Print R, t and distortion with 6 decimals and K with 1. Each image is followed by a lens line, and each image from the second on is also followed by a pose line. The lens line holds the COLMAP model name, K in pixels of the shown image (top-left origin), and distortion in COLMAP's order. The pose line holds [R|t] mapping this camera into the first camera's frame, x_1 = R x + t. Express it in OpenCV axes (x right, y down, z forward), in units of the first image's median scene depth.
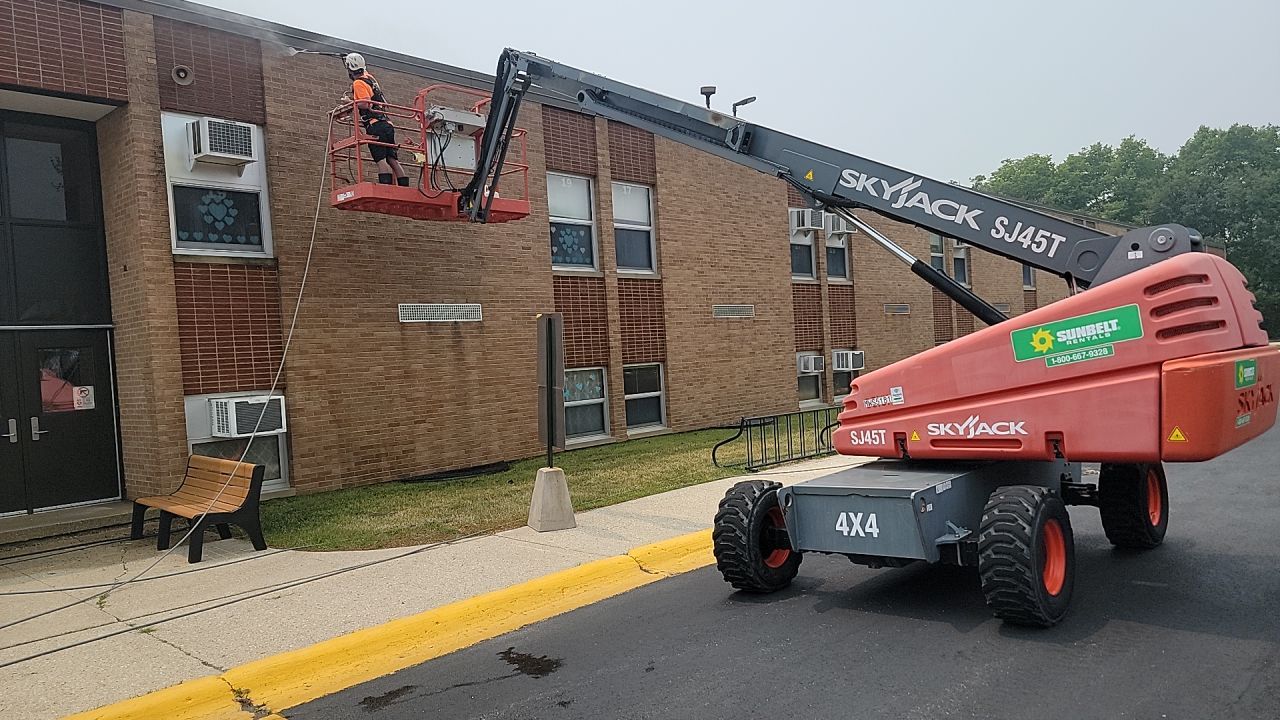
lens RADIAL K [[884.6, 0, 662.4], [0, 884.6, 373.9], [0, 0, 1]] dist [0.070086, -0.049488]
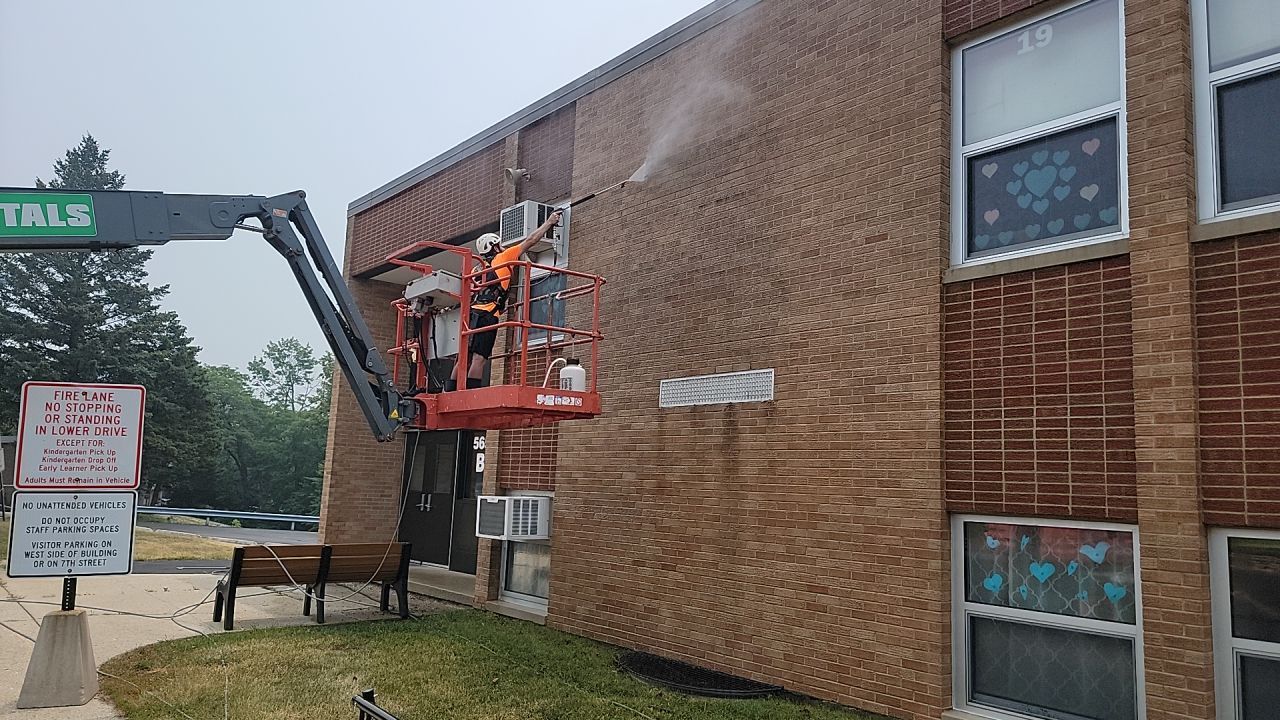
lens RADIAL K [[890.1, 0, 640.3], [0, 890.1, 366.9], [0, 0, 1]] dist [0.066597, -0.055597]
pose [[-0.147076, -0.084217, -0.985533, 0.369608], [-0.059670, 0.995310, -0.076147, -0.038083], [0.987324, 0.047607, -0.151412, 1.109469]]
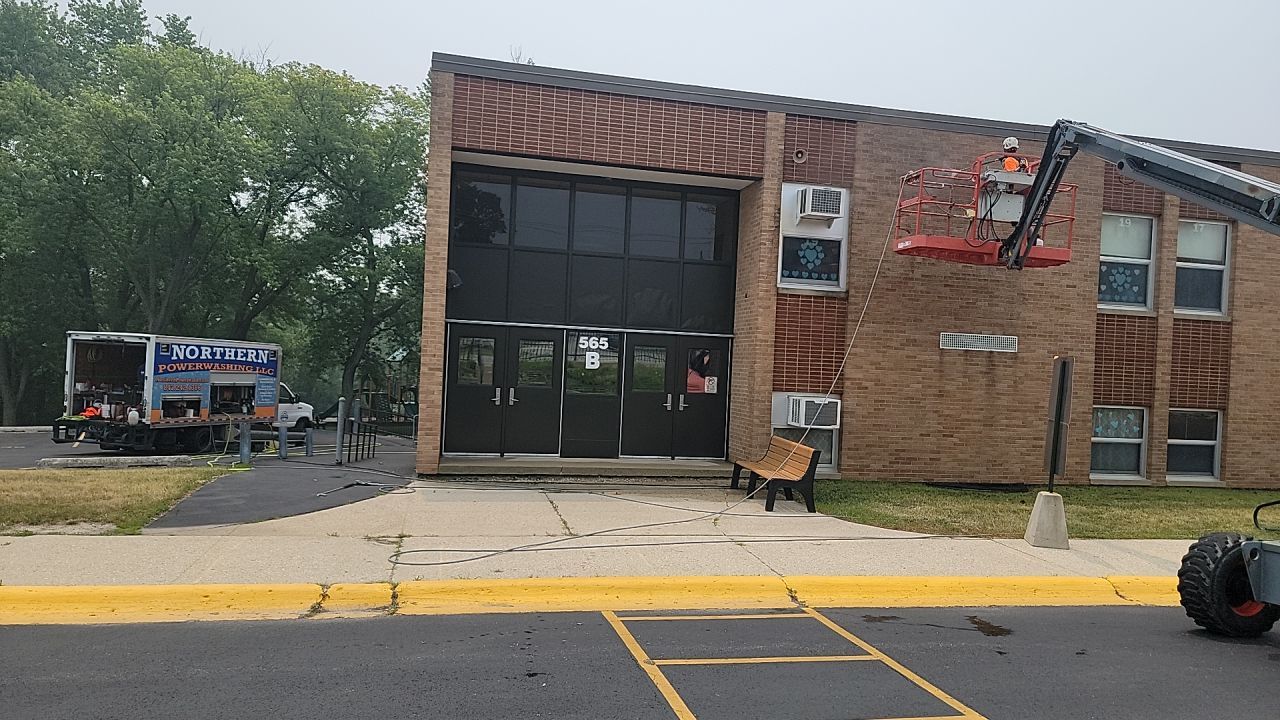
lens RADIAL K [[884.6, 0, 662.4], [0, 884.6, 373.9], [0, 0, 1]] dist [0.070086, -0.049488]
pose [[0.816645, 0.101403, -0.568162, 0.075302], [-0.107754, 0.993923, 0.022511, -0.012305], [0.566992, 0.042838, 0.822609, -0.166019]]
